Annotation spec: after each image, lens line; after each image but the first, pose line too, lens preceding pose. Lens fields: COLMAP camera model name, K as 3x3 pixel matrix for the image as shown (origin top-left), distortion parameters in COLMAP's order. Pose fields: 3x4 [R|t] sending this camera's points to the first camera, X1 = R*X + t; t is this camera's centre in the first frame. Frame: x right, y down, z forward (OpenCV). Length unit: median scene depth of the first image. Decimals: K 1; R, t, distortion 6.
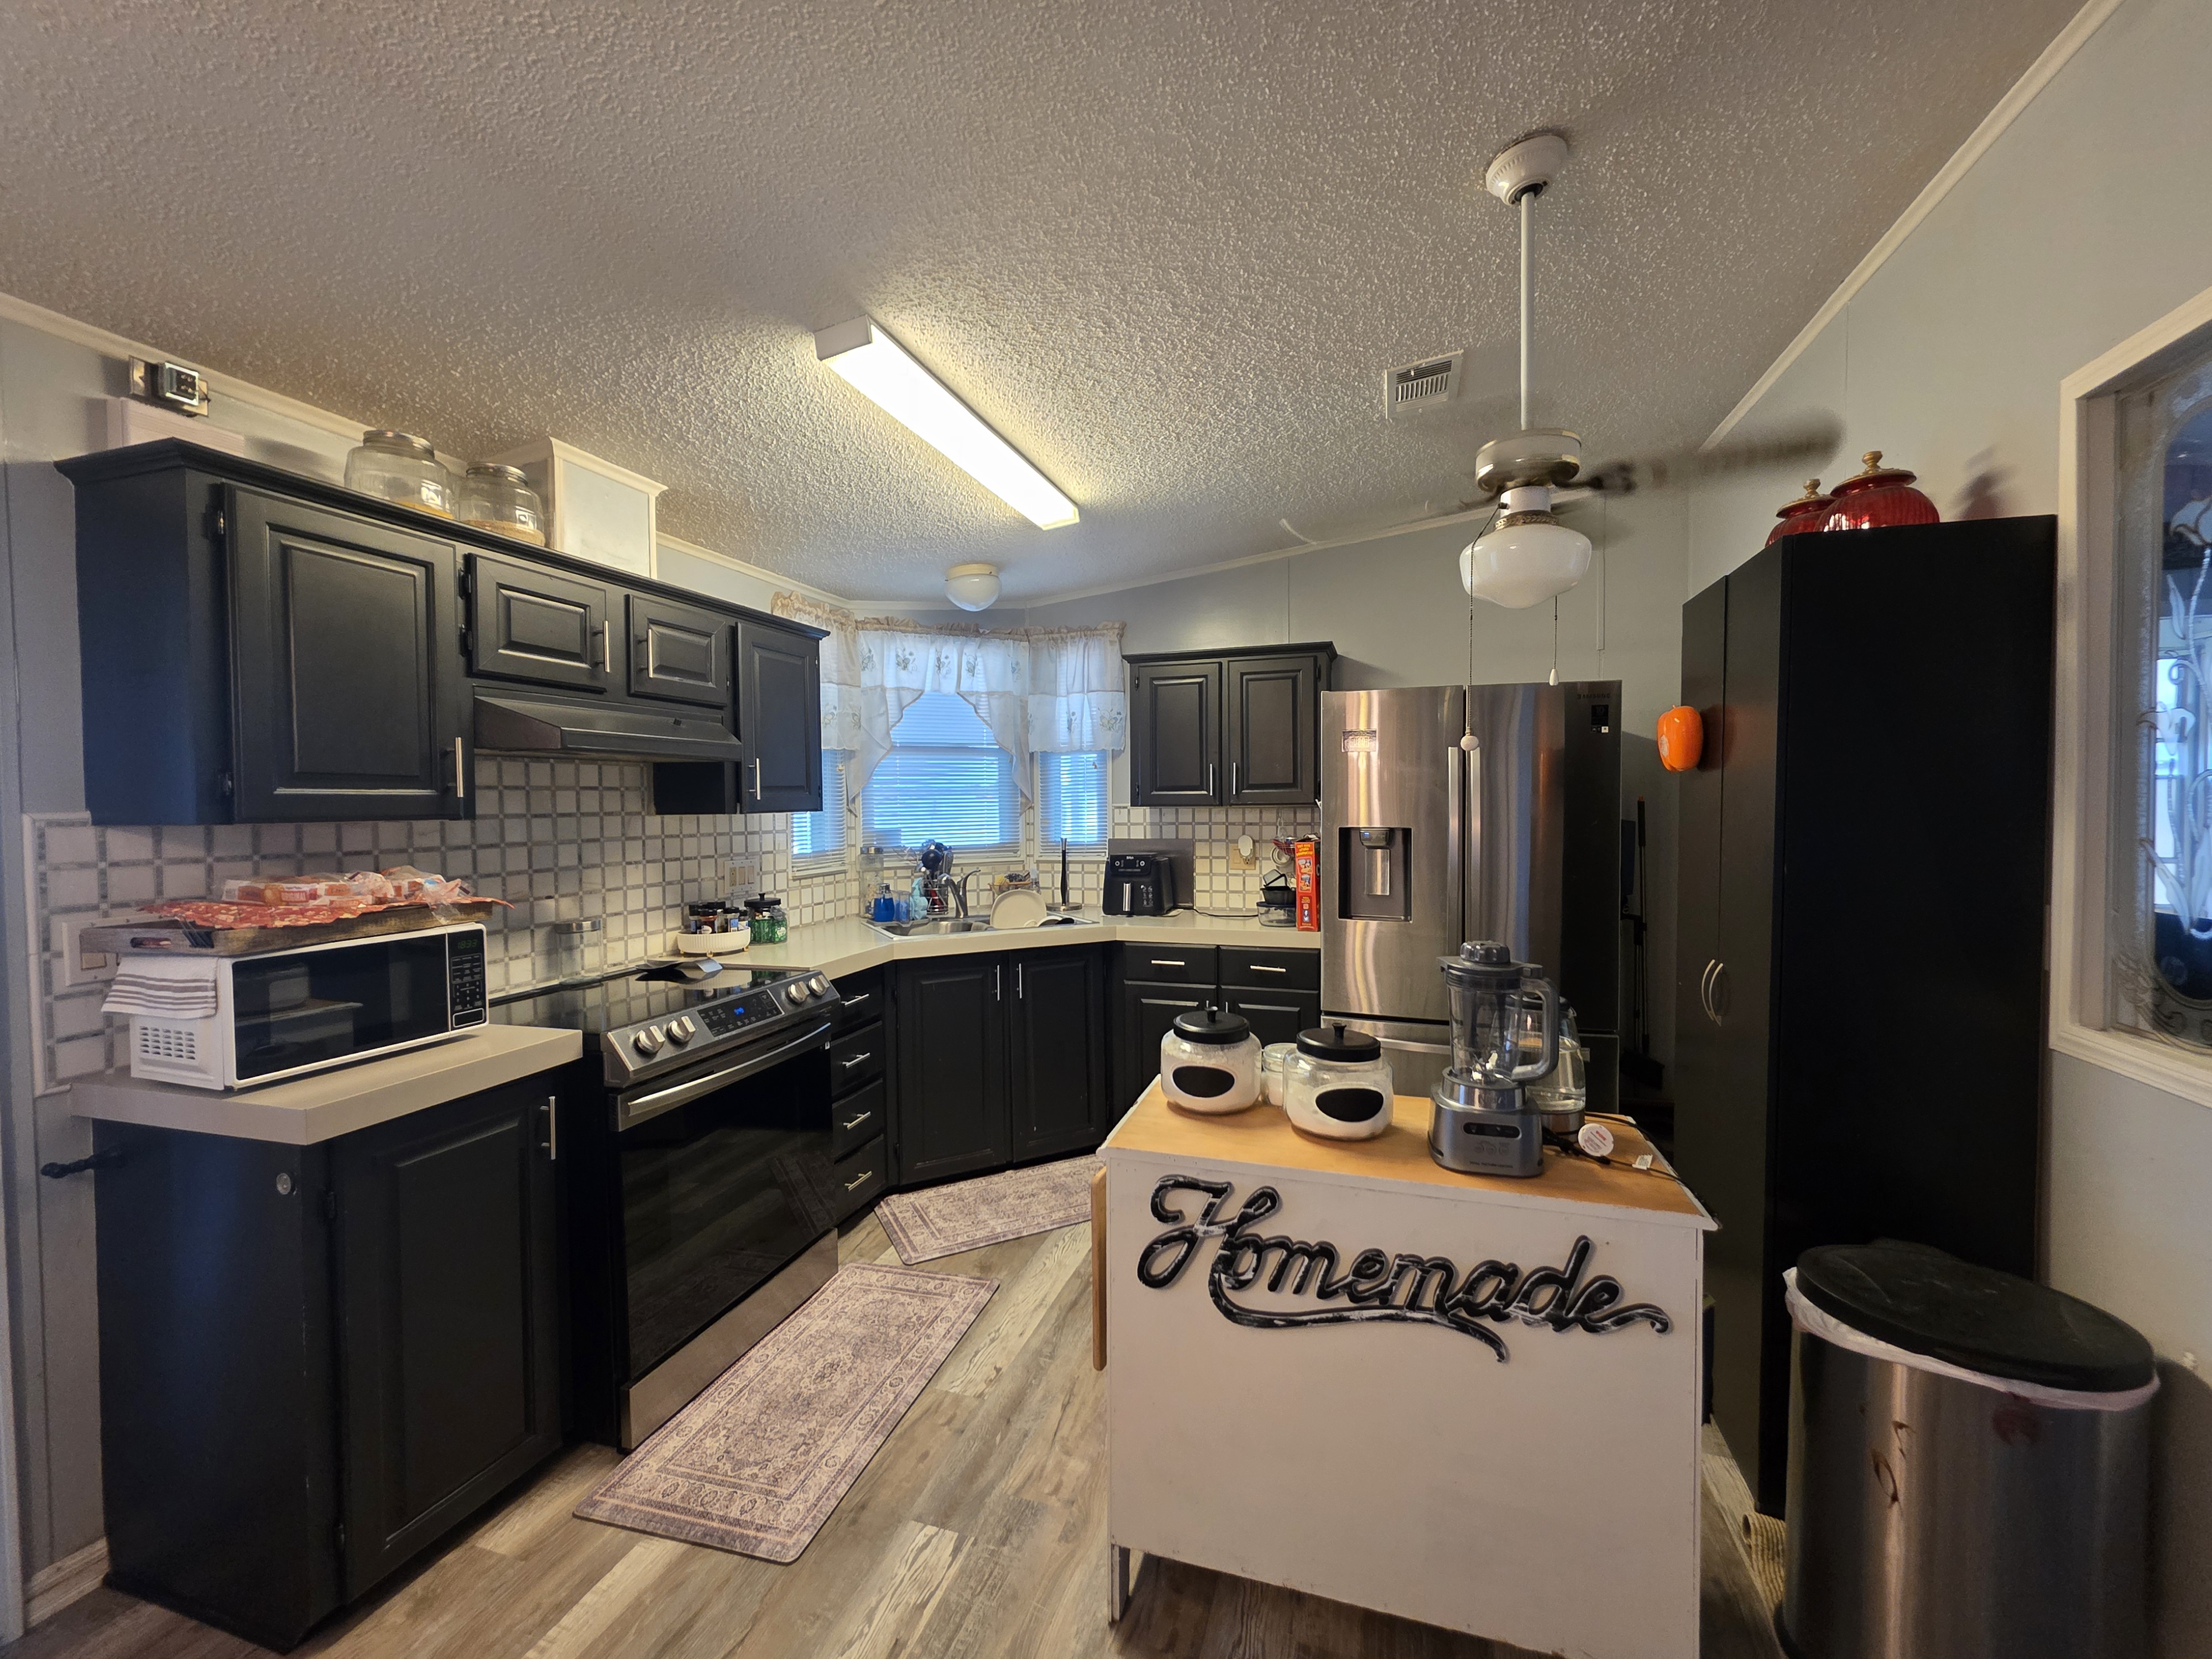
lens RADIAL K [[885.4, 0, 1112.3], [0, 885.4, 824.4], [0, 0, 1]] dist [0.003182, 0.000254]
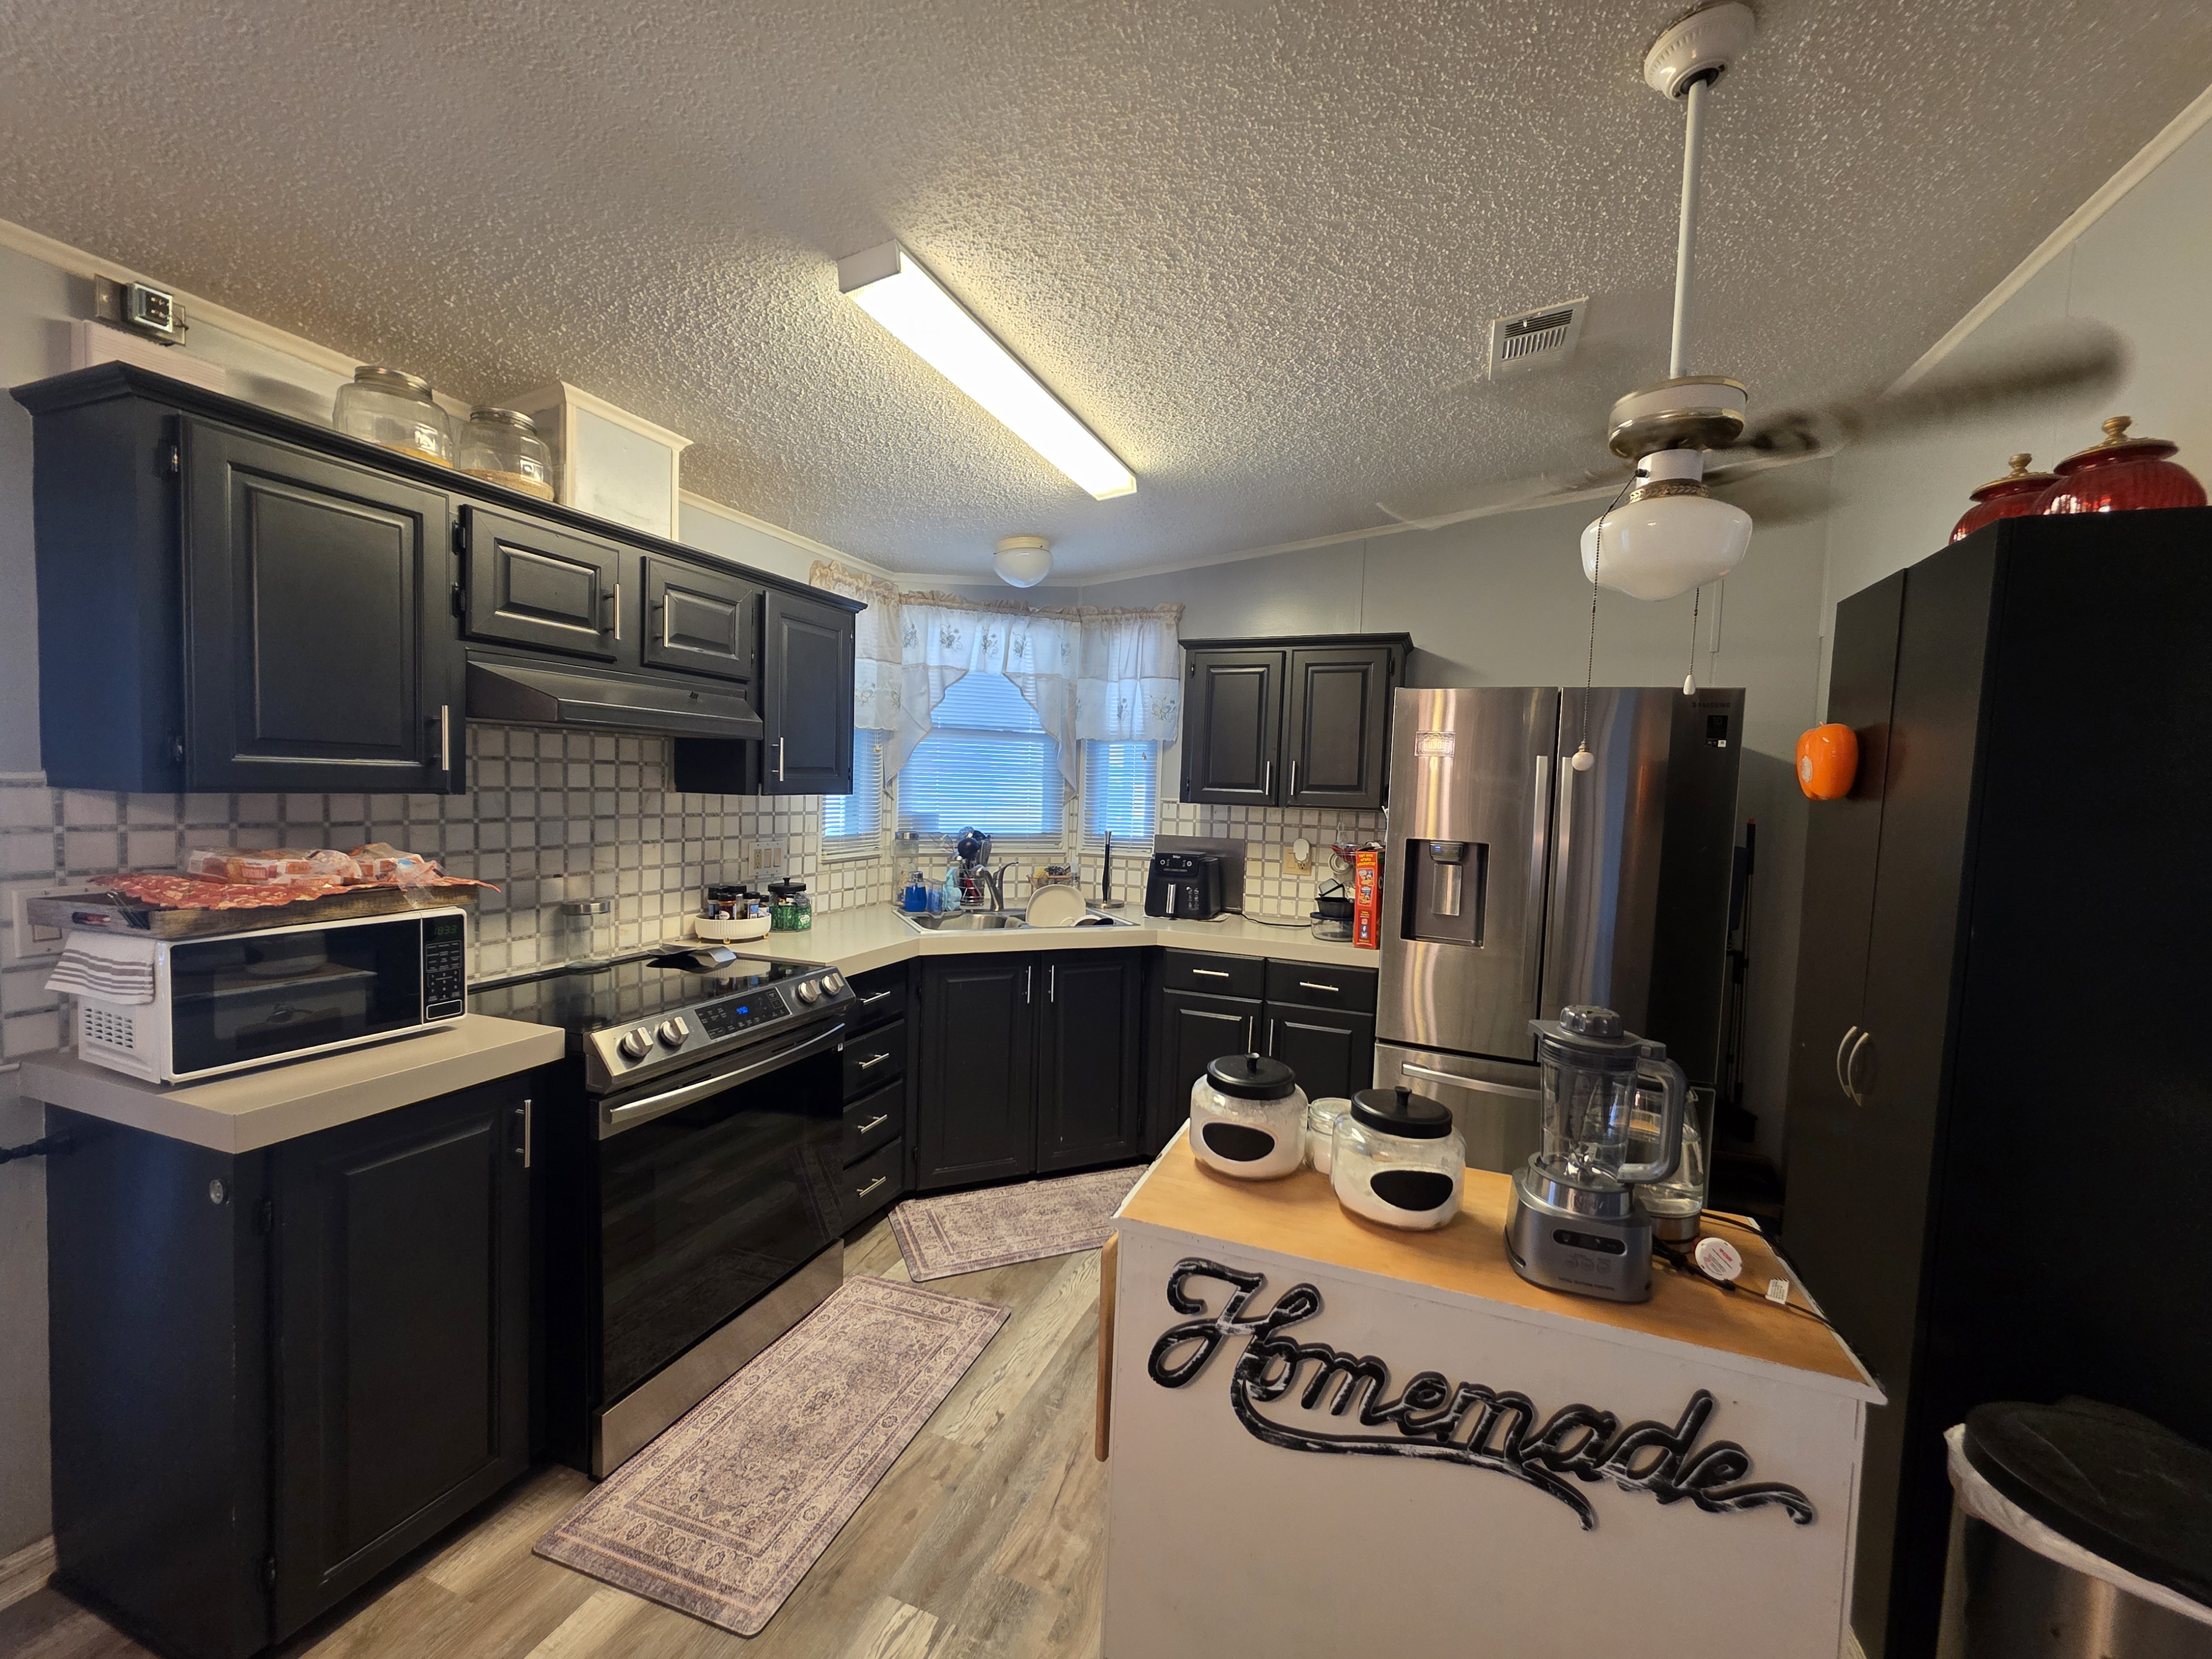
lens RADIAL K [[878.1, 0, 1111.2], [0, 878.1, 829.3], [0, 0, 1]] dist [0.004394, -0.000154]
pose [[0.996809, 0.047820, -0.063910, 0.018214], [-0.046178, 0.998570, 0.026937, -0.026938], [0.065106, -0.023900, 0.997592, 0.133630]]
